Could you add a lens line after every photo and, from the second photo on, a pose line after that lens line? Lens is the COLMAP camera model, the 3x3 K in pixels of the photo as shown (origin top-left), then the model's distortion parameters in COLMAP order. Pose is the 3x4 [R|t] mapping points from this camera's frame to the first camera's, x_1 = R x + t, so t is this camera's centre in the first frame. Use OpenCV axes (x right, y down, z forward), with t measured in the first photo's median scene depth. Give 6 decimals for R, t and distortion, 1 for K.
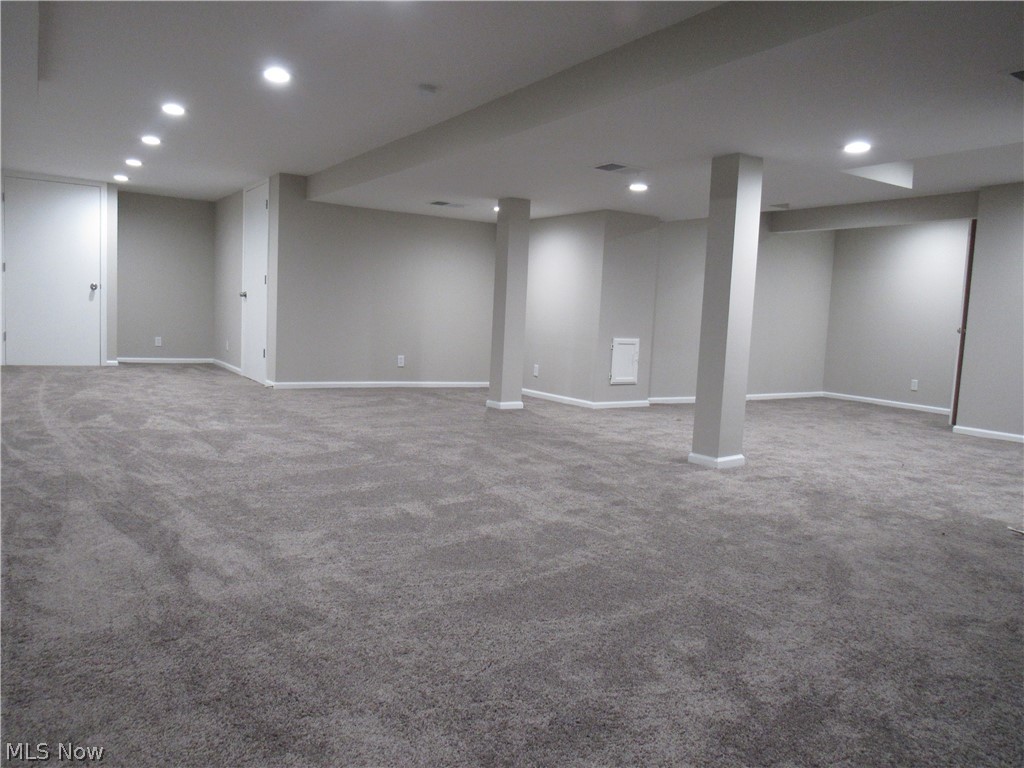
lens RADIAL K [[769.5, 0, 512.0], [0, 769.5, 384.0], [0, 0, 1]] dist [-0.000928, -0.000101]
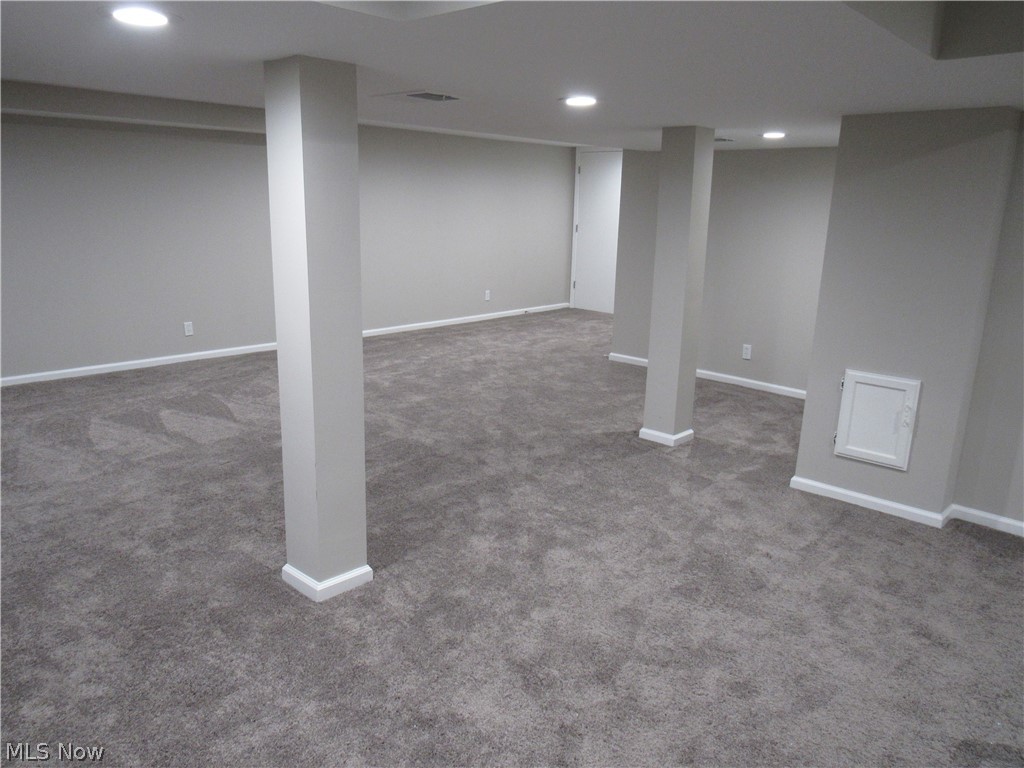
lens RADIAL K [[732.9, 0, 512.0], [0, 732.9, 384.0], [0, 0, 1]] dist [-0.000002, 0.000149]
pose [[0.263668, 0.197388, -0.944202, 0.527737], [-0.105649, 0.978860, 0.175131, -0.109994], [0.958810, 0.053577, 0.278948, 0.634433]]
